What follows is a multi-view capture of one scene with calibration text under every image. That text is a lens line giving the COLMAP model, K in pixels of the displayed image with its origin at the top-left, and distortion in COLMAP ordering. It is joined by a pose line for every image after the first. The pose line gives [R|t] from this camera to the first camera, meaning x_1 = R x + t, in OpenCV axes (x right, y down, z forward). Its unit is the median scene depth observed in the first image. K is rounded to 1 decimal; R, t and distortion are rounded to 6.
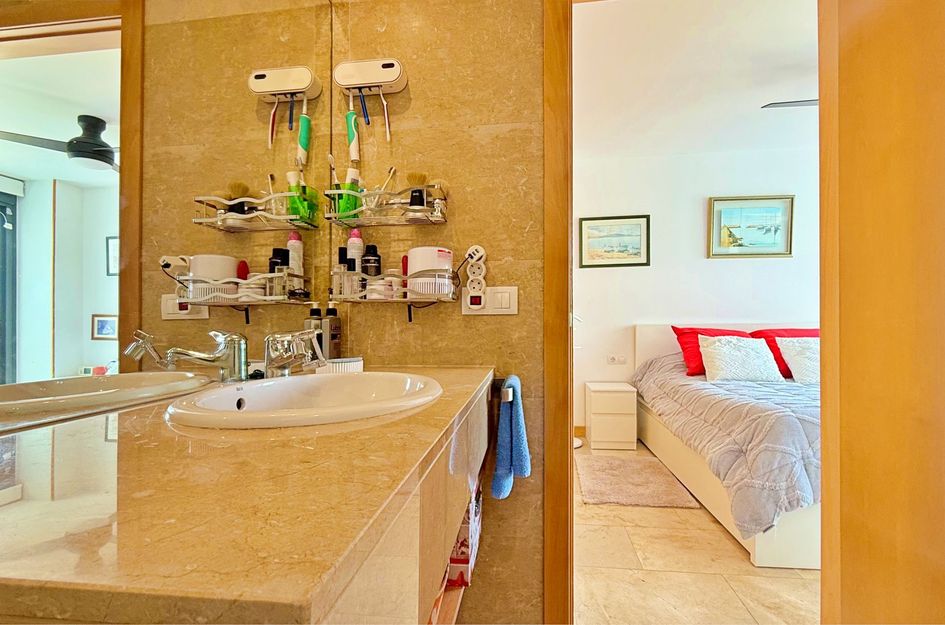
lens RADIAL K [[437.4, 0, 482.3], [0, 437.4, 320.0], [0, 0, 1]] dist [0.002440, -0.002790]
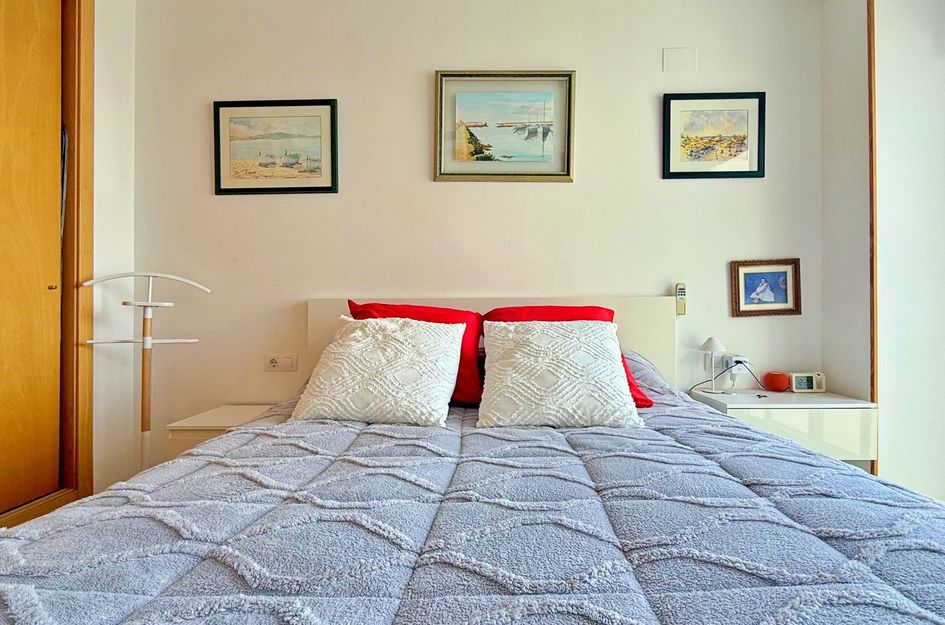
lens RADIAL K [[437.4, 0, 480.0], [0, 437.4, 305.2], [0, 0, 1]] dist [0.002440, -0.002790]
pose [[0.991366, 0.007126, 0.130930, 0.516940], [-0.006408, 0.999962, -0.005901, 0.021758], [-0.130967, 0.005011, 0.991374, 0.452956]]
